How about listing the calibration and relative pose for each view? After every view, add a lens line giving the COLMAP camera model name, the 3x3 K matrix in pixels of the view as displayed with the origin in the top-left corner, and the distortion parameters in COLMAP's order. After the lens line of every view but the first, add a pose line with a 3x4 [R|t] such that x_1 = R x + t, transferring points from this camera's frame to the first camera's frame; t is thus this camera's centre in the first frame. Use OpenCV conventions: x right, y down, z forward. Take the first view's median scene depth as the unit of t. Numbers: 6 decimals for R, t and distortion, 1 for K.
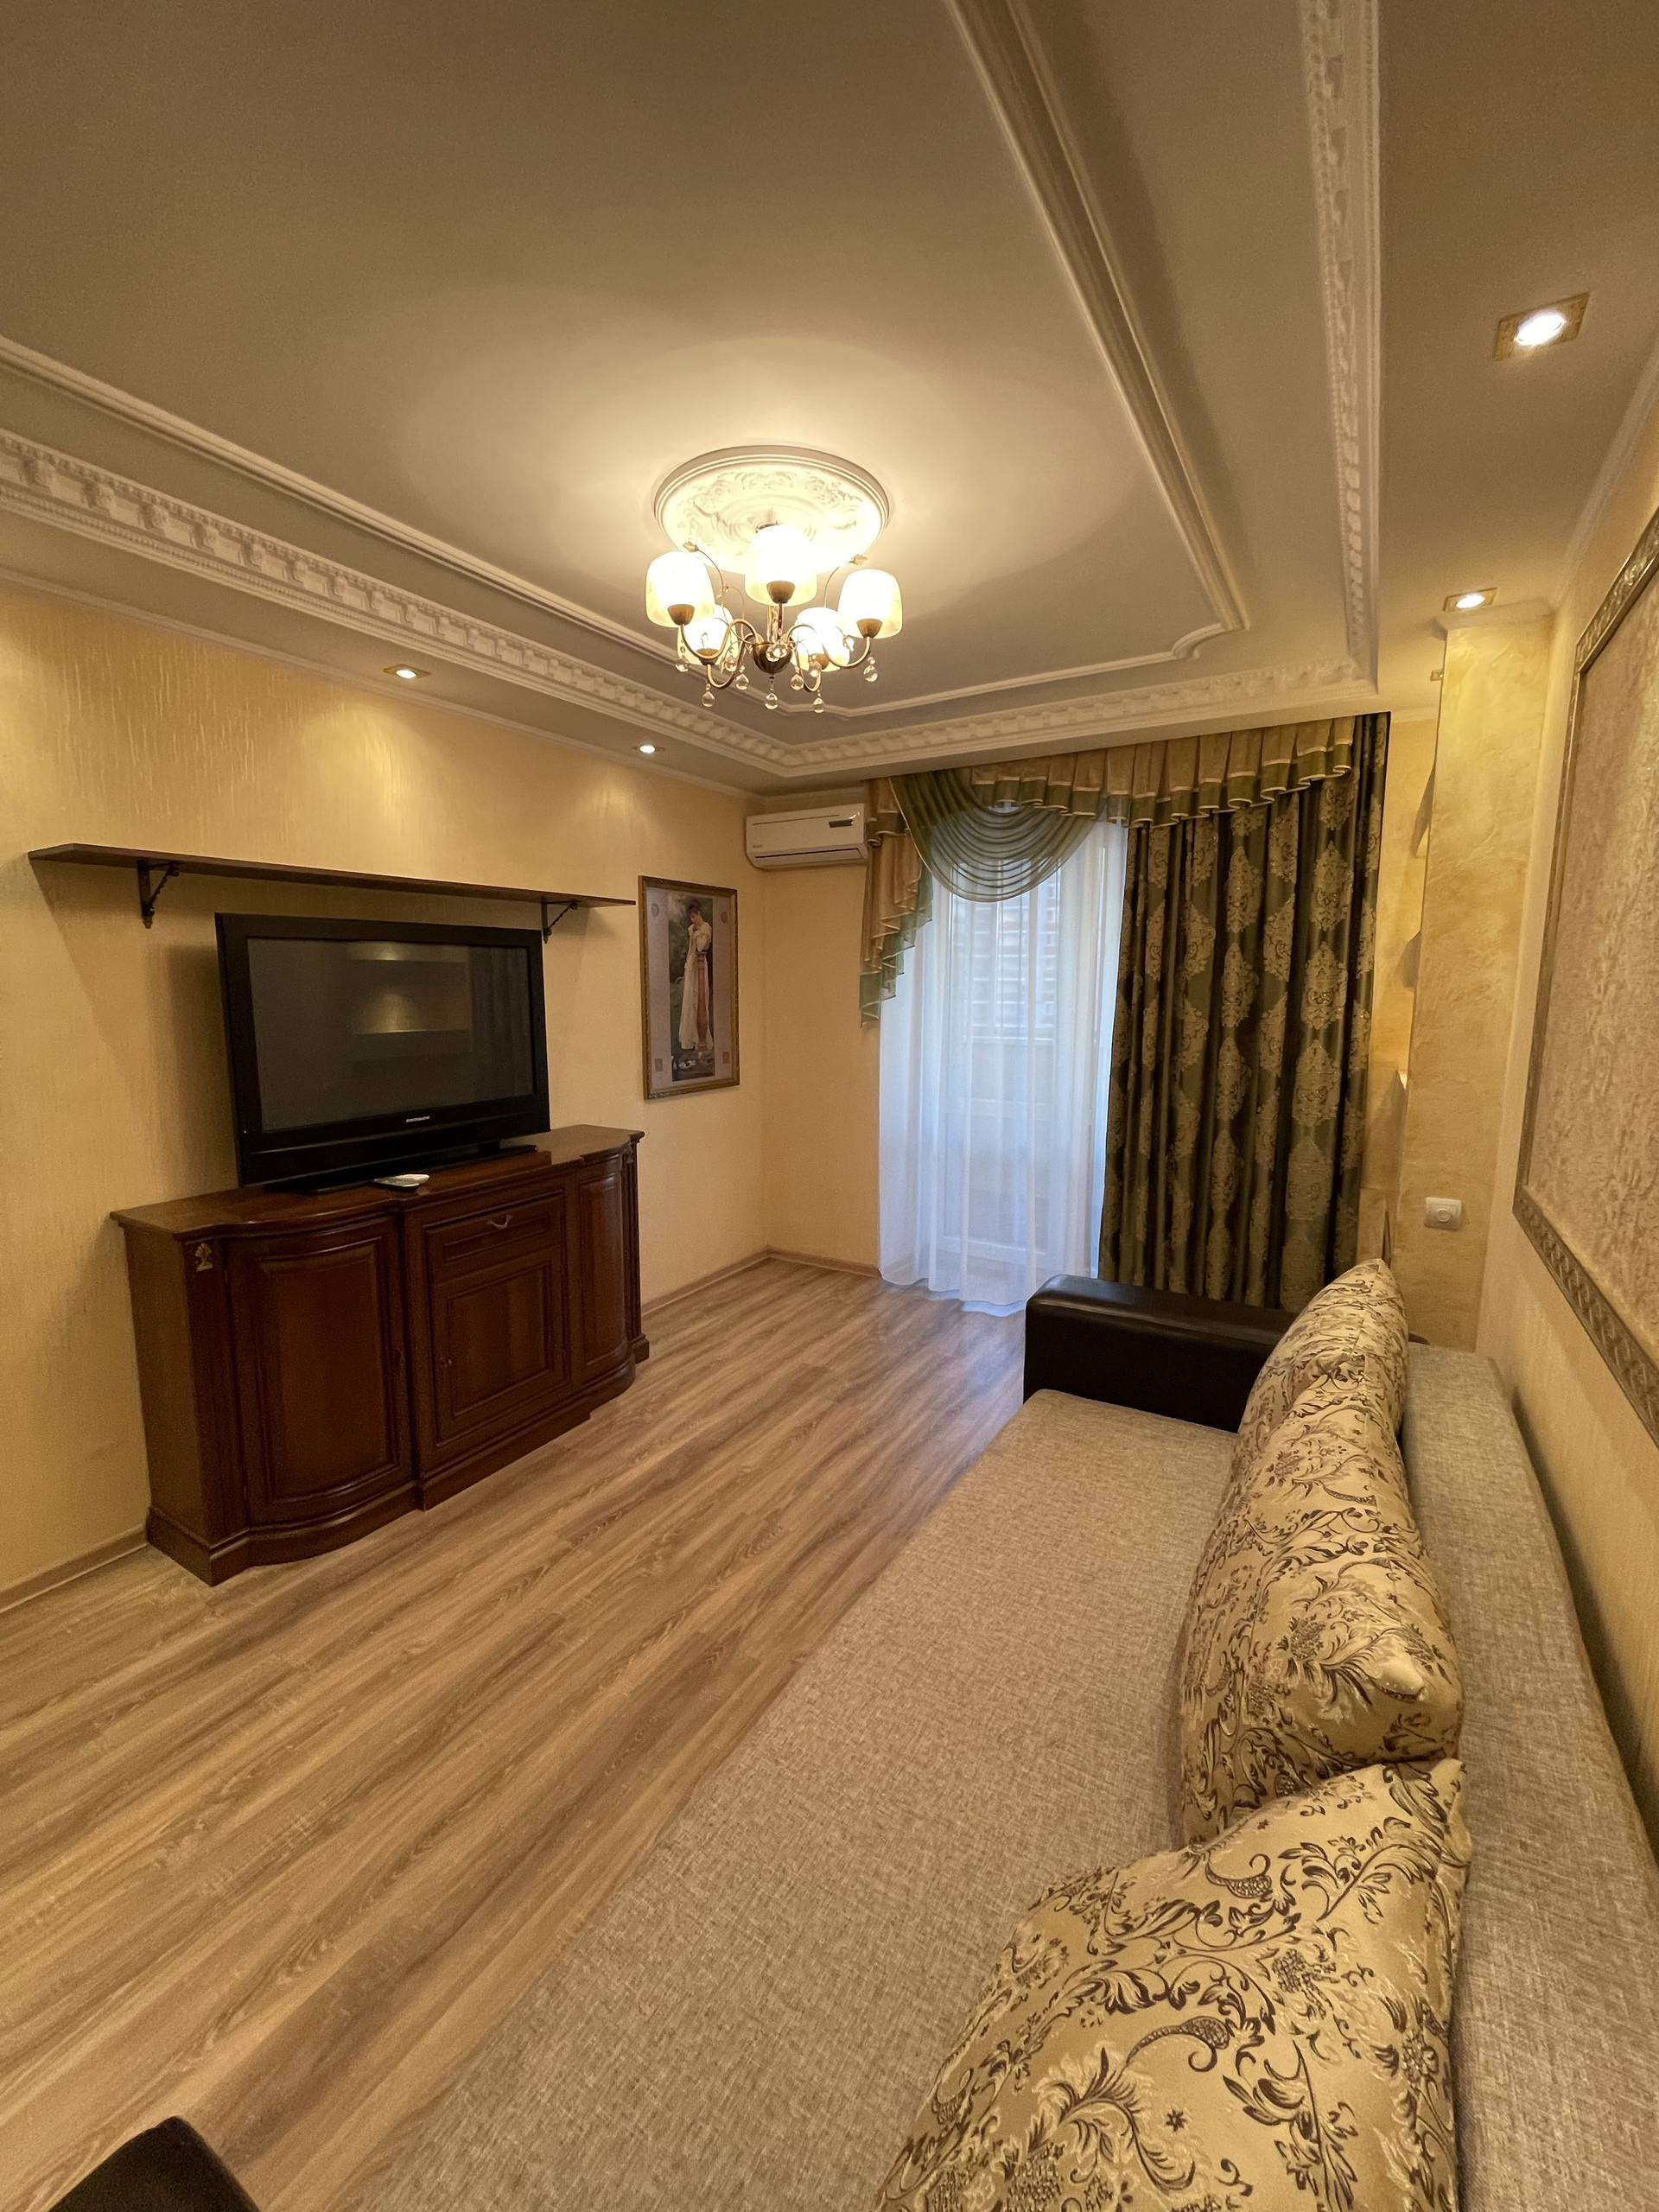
lens RADIAL K [[905.0, 0, 823.7], [0, 905.0, 1101.0], [0, 0, 1]] dist [0.000140, 0.000029]
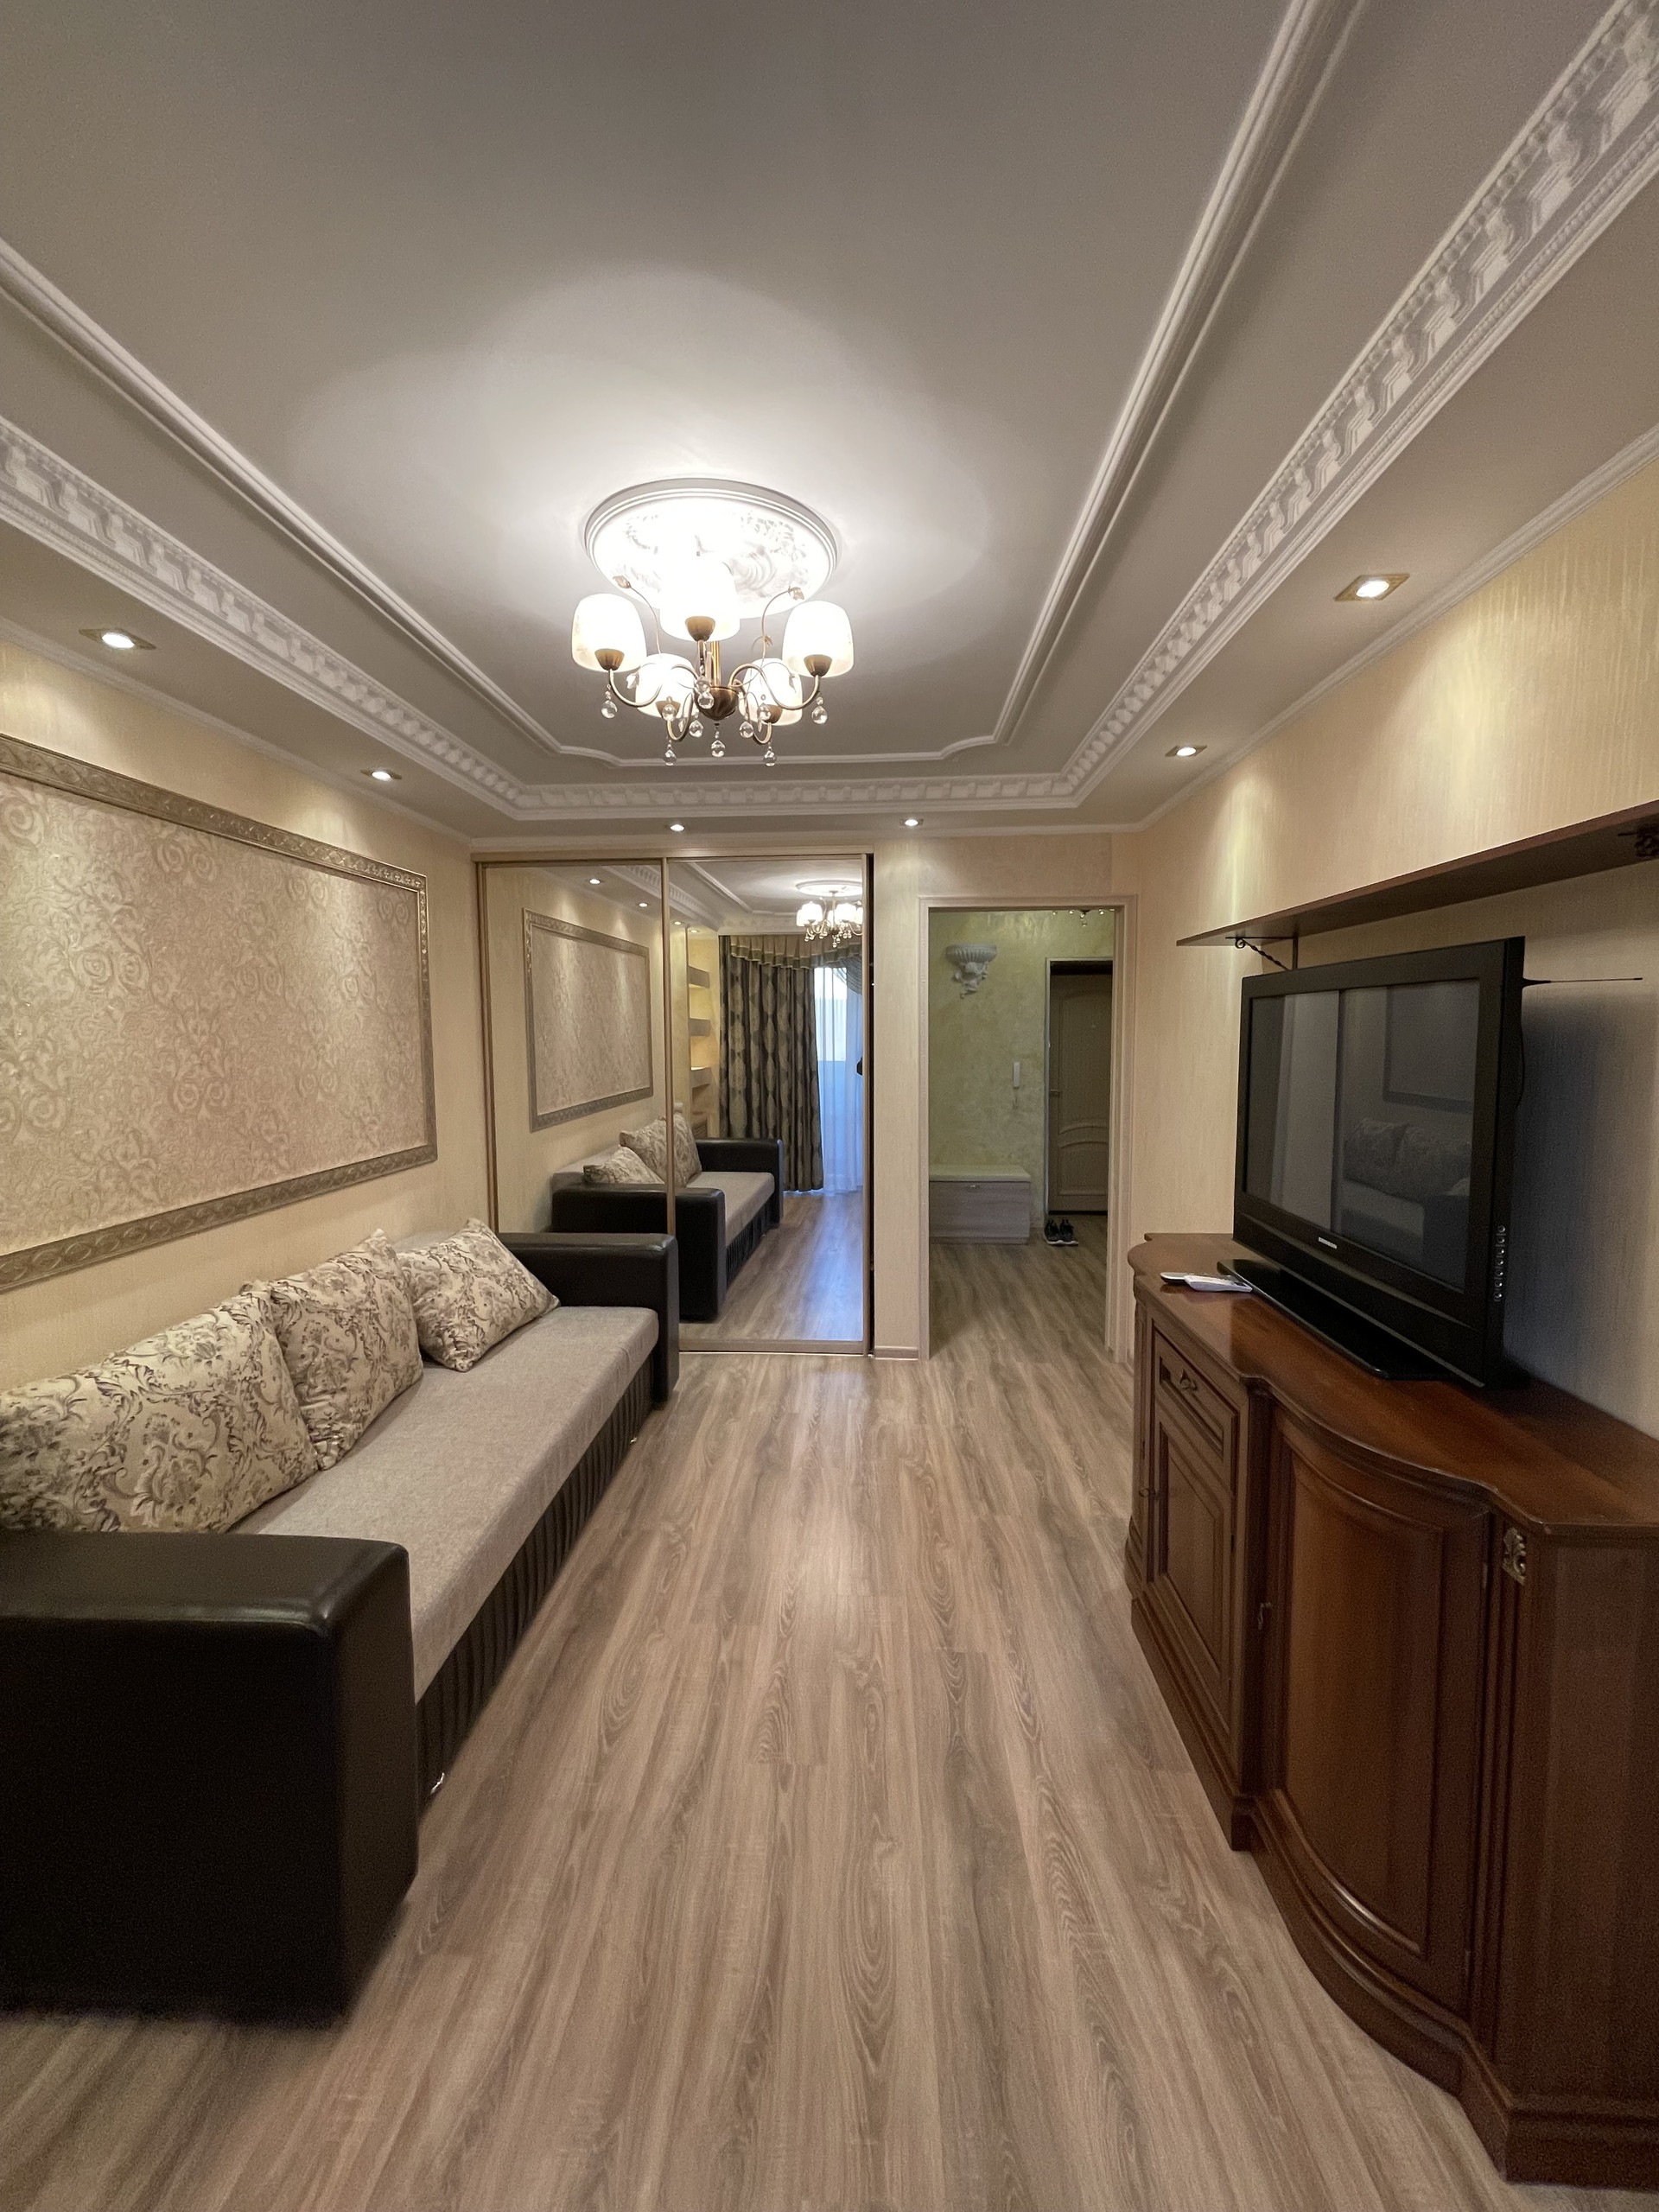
lens RADIAL K [[905.0, 0, 823.7], [0, 905.0, 1101.0], [0, 0, 1]] dist [0.000140, 0.000029]
pose [[-0.882230, 0.038548, -0.469238, 0.262952], [-0.060412, 0.979136, 0.194019, -0.241988], [0.466926, 0.199517, -0.861494, 1.702869]]
